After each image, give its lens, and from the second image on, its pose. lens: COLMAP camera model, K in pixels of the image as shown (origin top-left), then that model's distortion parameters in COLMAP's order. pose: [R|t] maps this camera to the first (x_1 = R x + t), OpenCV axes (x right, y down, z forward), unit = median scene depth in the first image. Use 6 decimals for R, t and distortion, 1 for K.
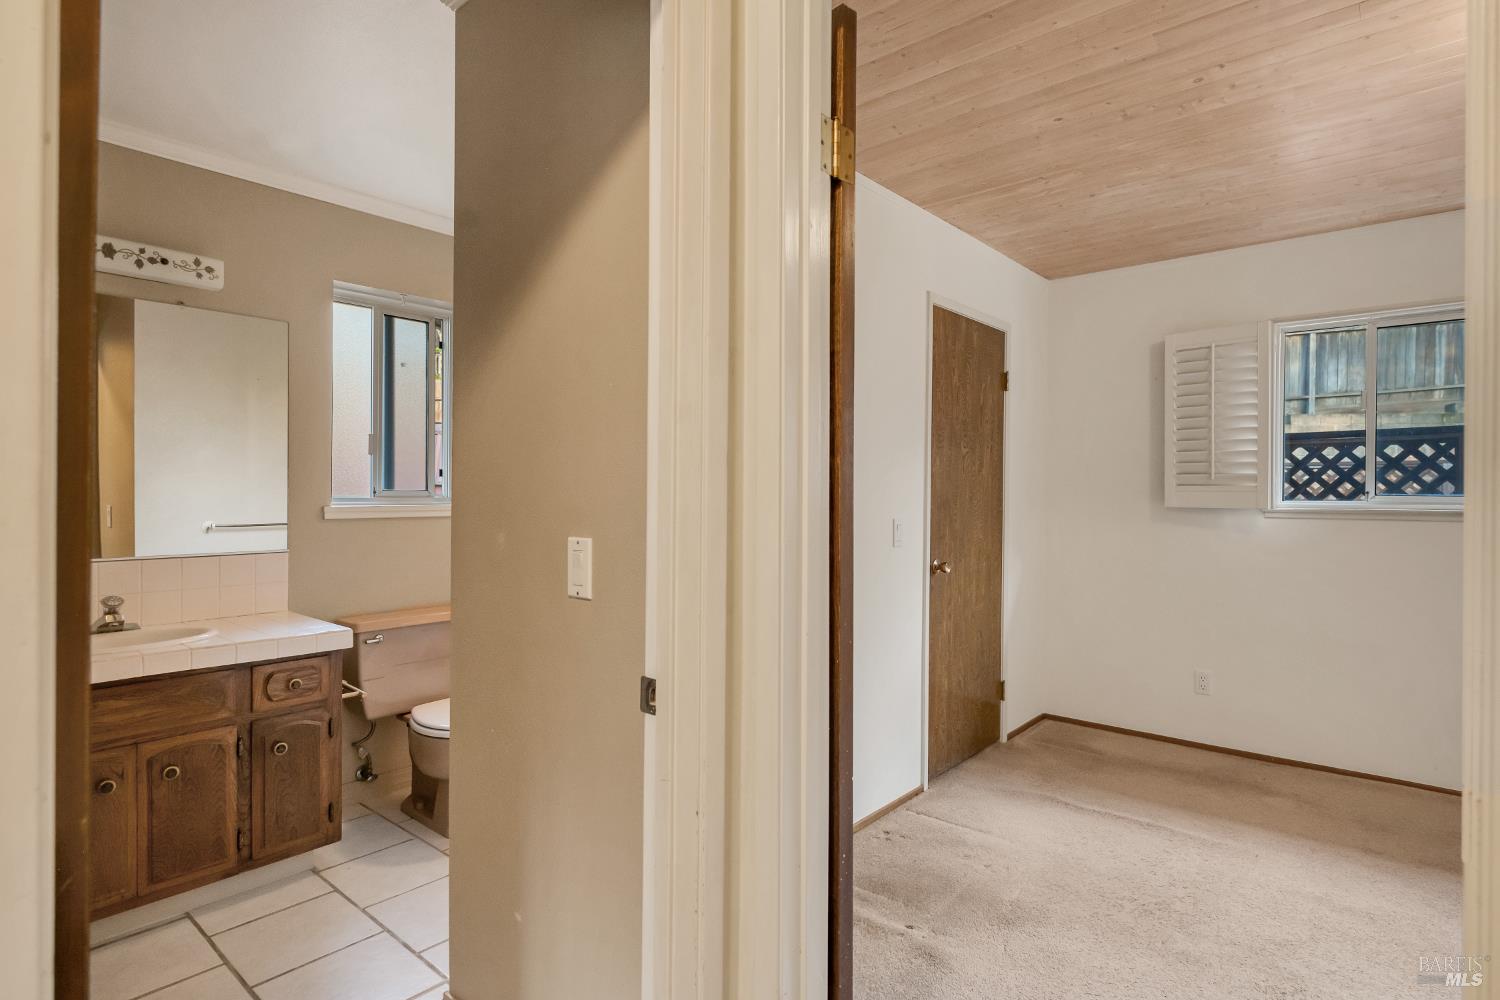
lens RADIAL K [[772.7, 0, 750.8], [0, 772.7, 495.1], [0, 0, 1]] dist [-0.001153, -0.000372]
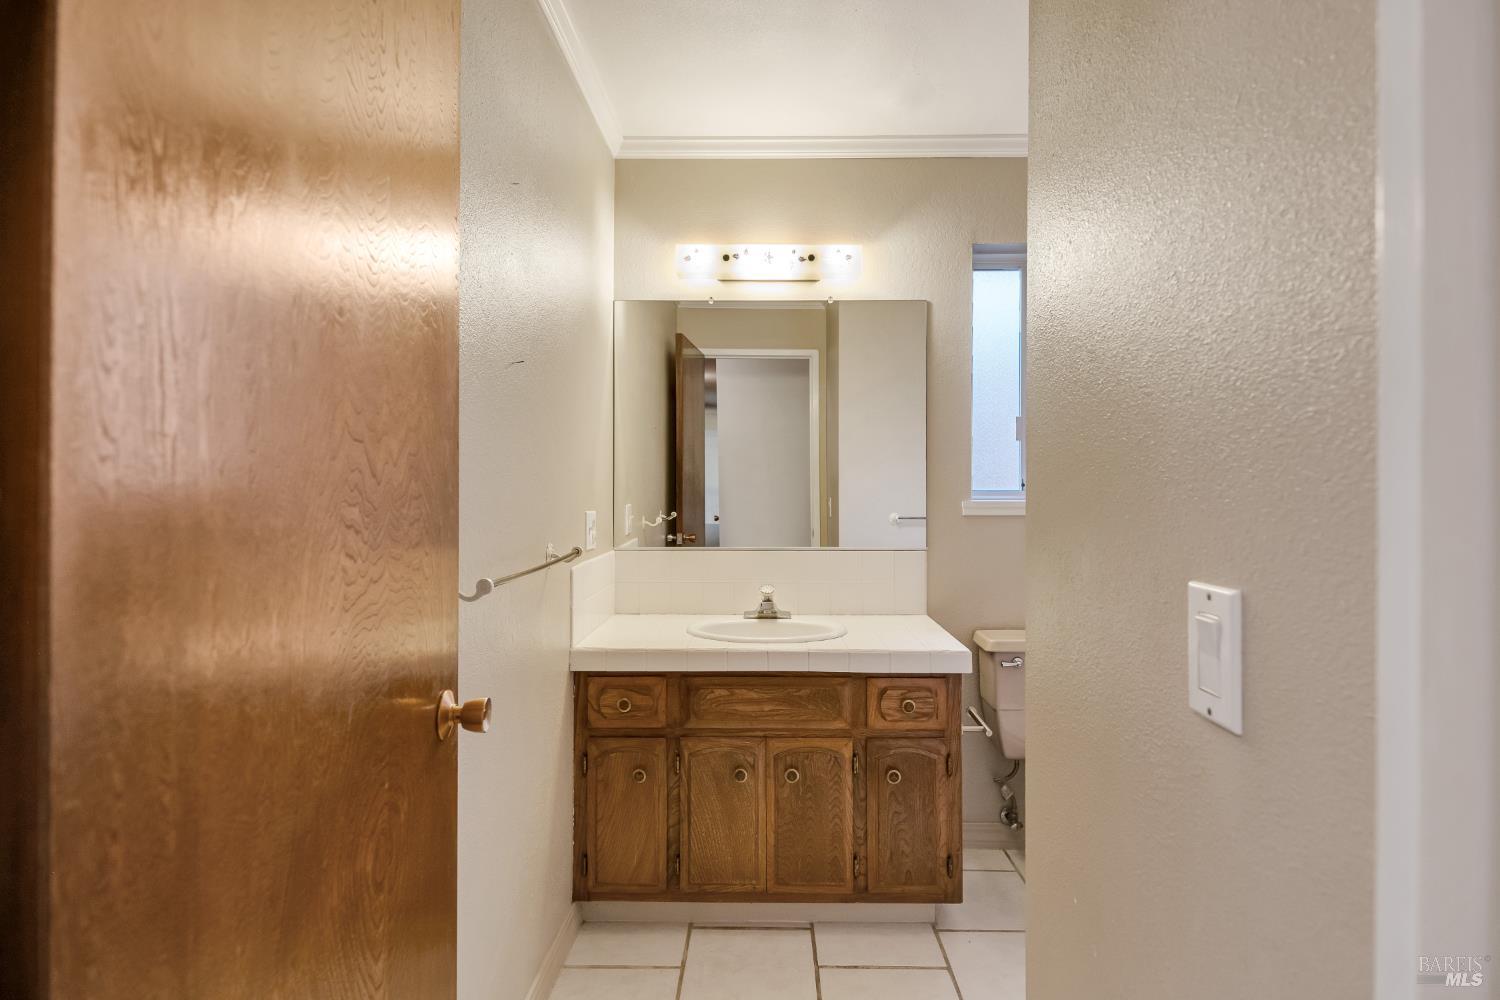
lens RADIAL K [[772.7, 0, 758.1], [0, 772.7, 474.8], [0, 0, 1]] dist [-0.001153, -0.000372]
pose [[0.643342, -0.012547, -0.765476, -0.031534], [-0.001369, 0.999845, -0.017539, 0.000646], [0.765578, 0.012332, 0.643225, 0.317058]]
